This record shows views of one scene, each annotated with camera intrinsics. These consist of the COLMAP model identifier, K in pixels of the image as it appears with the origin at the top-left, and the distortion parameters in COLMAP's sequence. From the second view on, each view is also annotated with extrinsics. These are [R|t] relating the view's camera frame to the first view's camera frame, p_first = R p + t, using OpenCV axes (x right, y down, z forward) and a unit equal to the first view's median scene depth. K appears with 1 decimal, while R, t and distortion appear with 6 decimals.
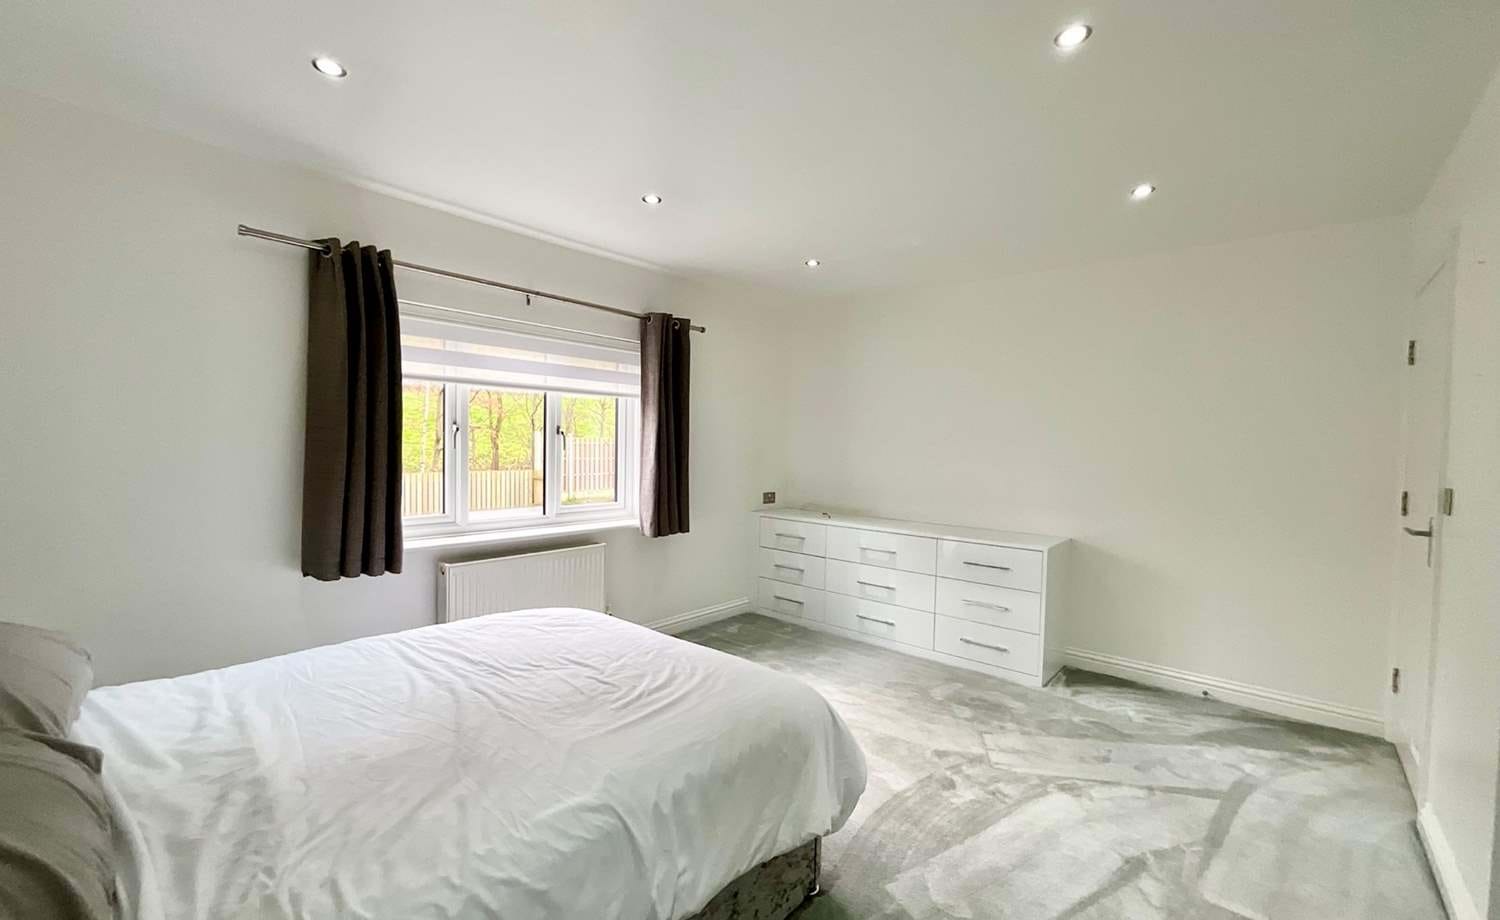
lens RADIAL K [[609.2, 0, 749.1], [0, 609.2, 465.6], [0, 0, 1]] dist [-0.009786, 0.007178]
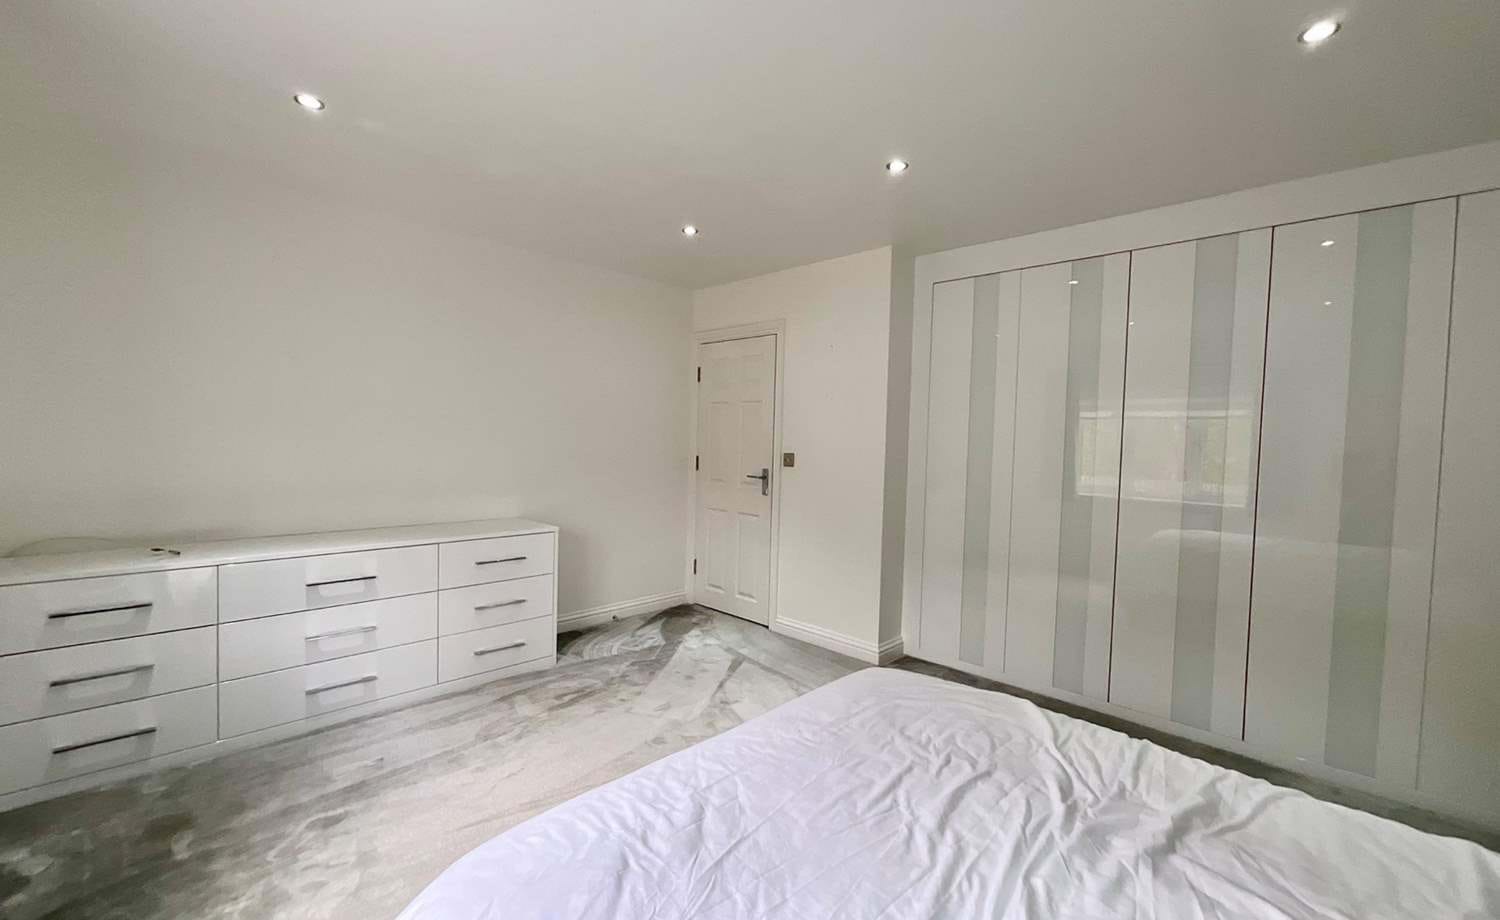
lens RADIAL K [[609.2, 0, 749.1], [0, 609.2, 465.6], [0, 0, 1]] dist [-0.009786, 0.007178]
pose [[0.055842, -0.064822, 0.996333, -0.573434], [0.010789, 0.997871, 0.064317, -0.035123], [-0.998381, 0.007158, 0.056423, 0.704071]]
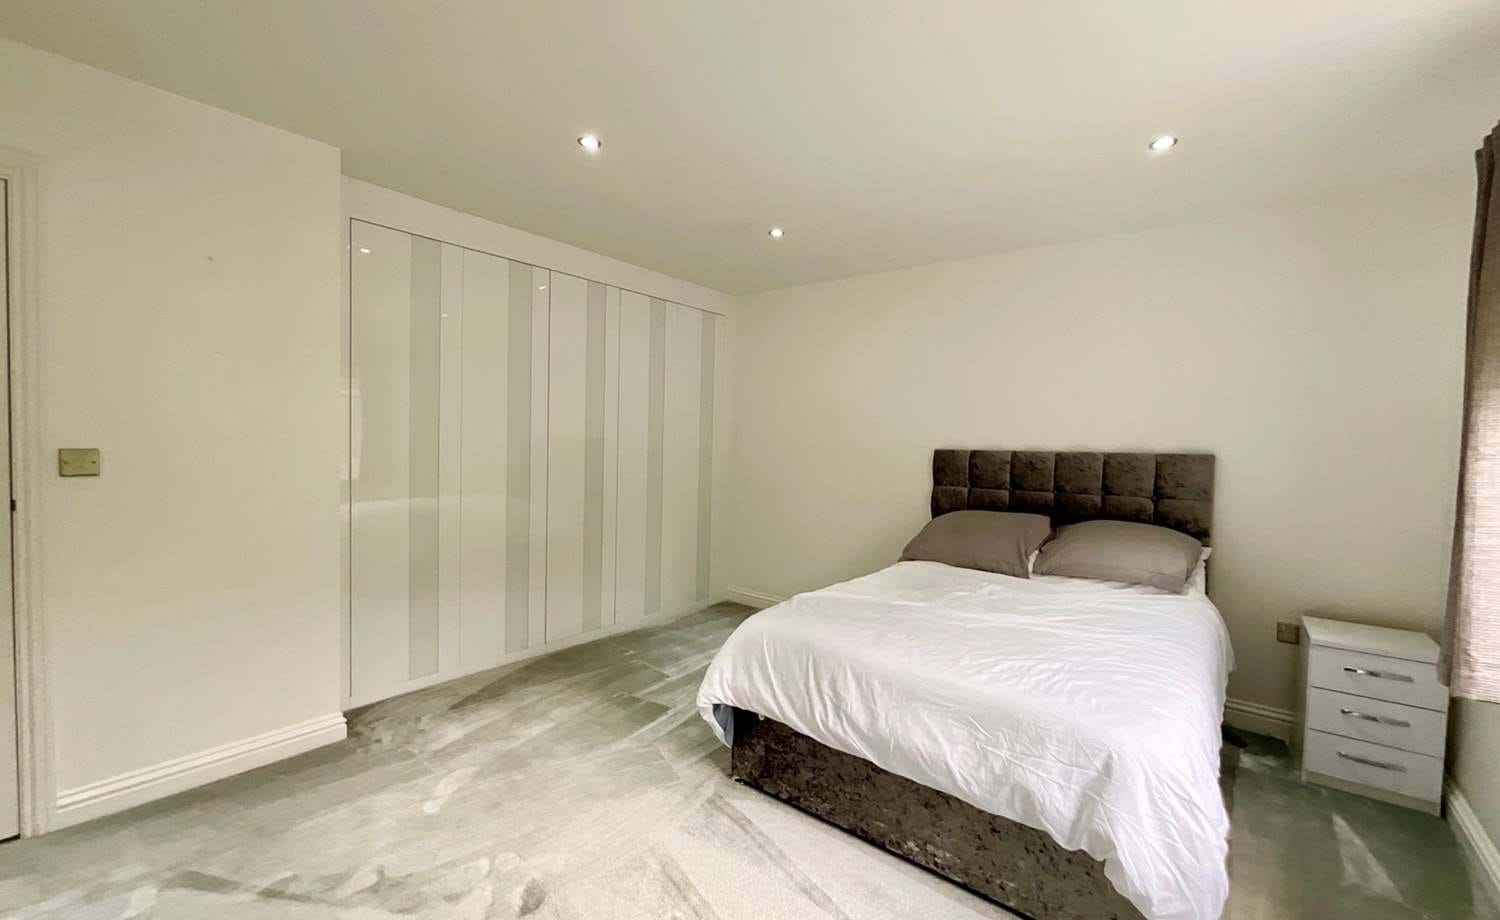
lens RADIAL K [[609.2, 0, 749.1], [0, 609.2, 465.6], [0, 0, 1]] dist [-0.009786, 0.007178]
pose [[-0.998243, -0.047543, -0.035367, 0.093877], [-0.050279, 0.995445, 0.080999, -0.046344], [0.031355, 0.082634, -0.996087, 1.372688]]
